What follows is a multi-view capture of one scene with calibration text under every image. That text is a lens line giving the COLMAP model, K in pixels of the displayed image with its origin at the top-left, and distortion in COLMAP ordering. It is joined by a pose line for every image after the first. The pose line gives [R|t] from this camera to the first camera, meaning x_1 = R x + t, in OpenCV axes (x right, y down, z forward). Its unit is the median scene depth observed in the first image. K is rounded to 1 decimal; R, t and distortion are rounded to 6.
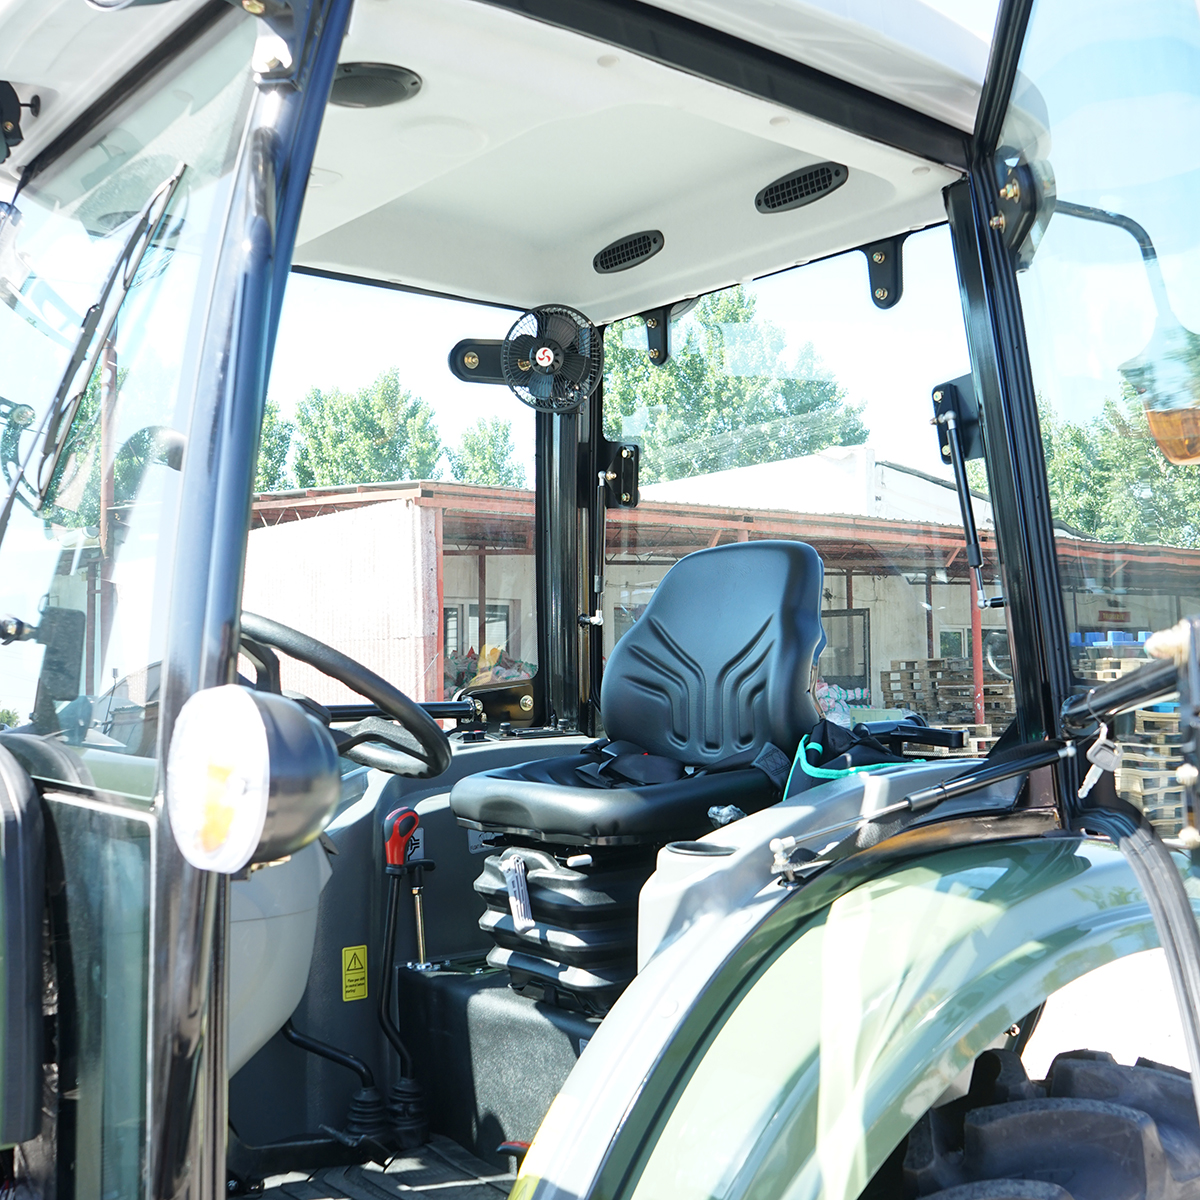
lens RADIAL K [[1577.2, 0, 574.5], [0, 1577.2, 619.3], [0, 0, 1]] dist [-0.007999, -0.083741]
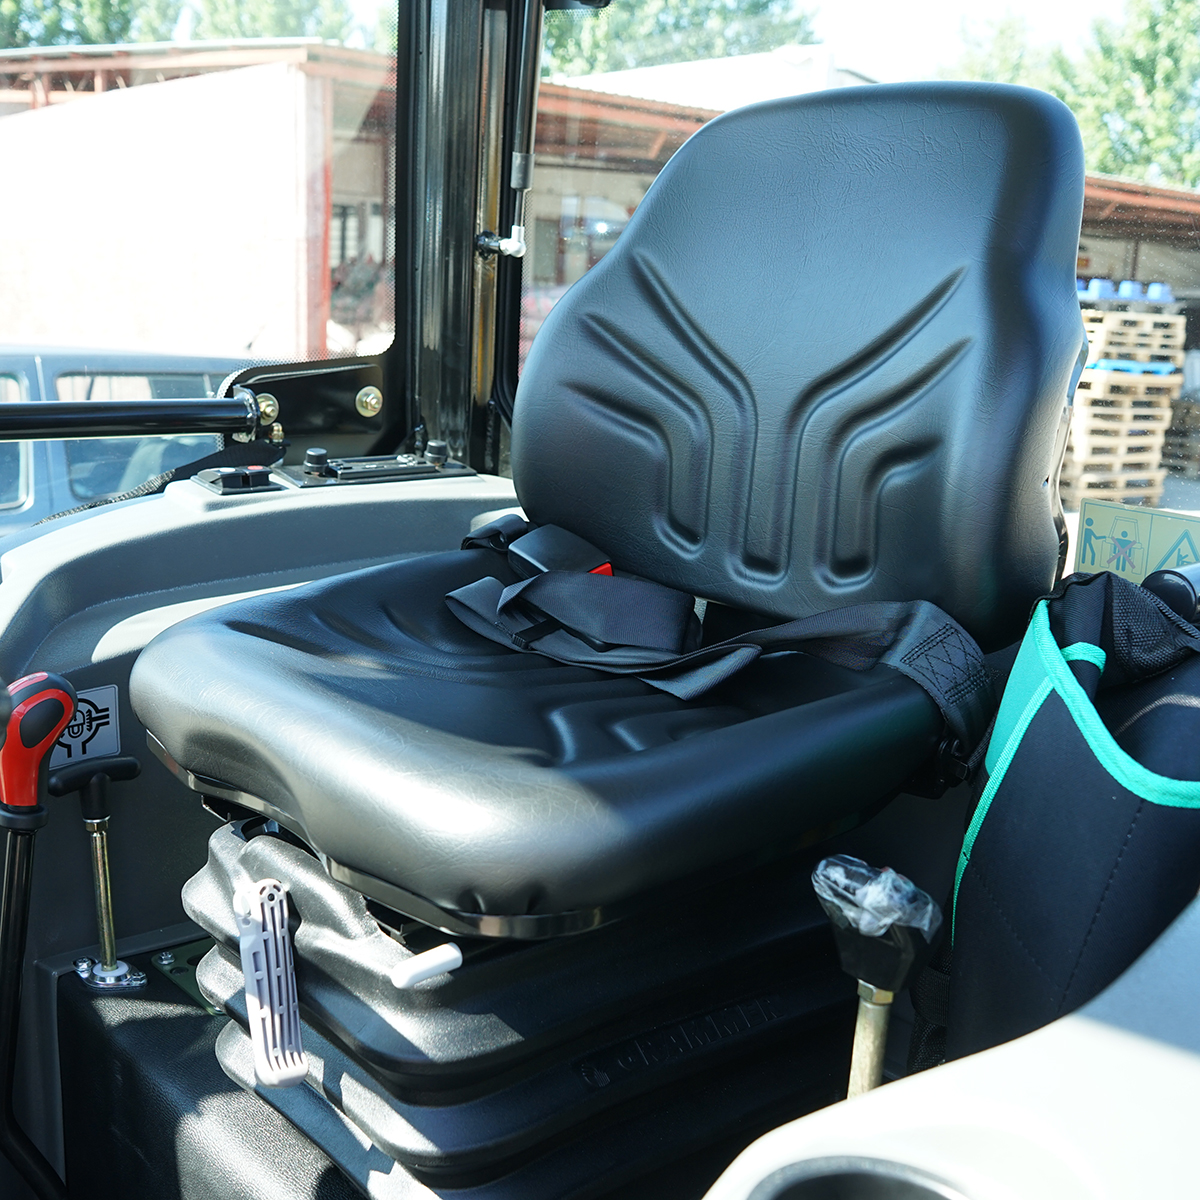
lens RADIAL K [[1577.2, 0, 574.5], [0, 1577.2, 619.3], [0, 0, 1]] dist [-0.007999, -0.083741]
pose [[0.996896, 0.046628, 0.063442, 0.007623], [-0.060547, 0.969093, 0.239151, -0.005566], [-0.050330, -0.242250, 0.968908, 0.503625]]
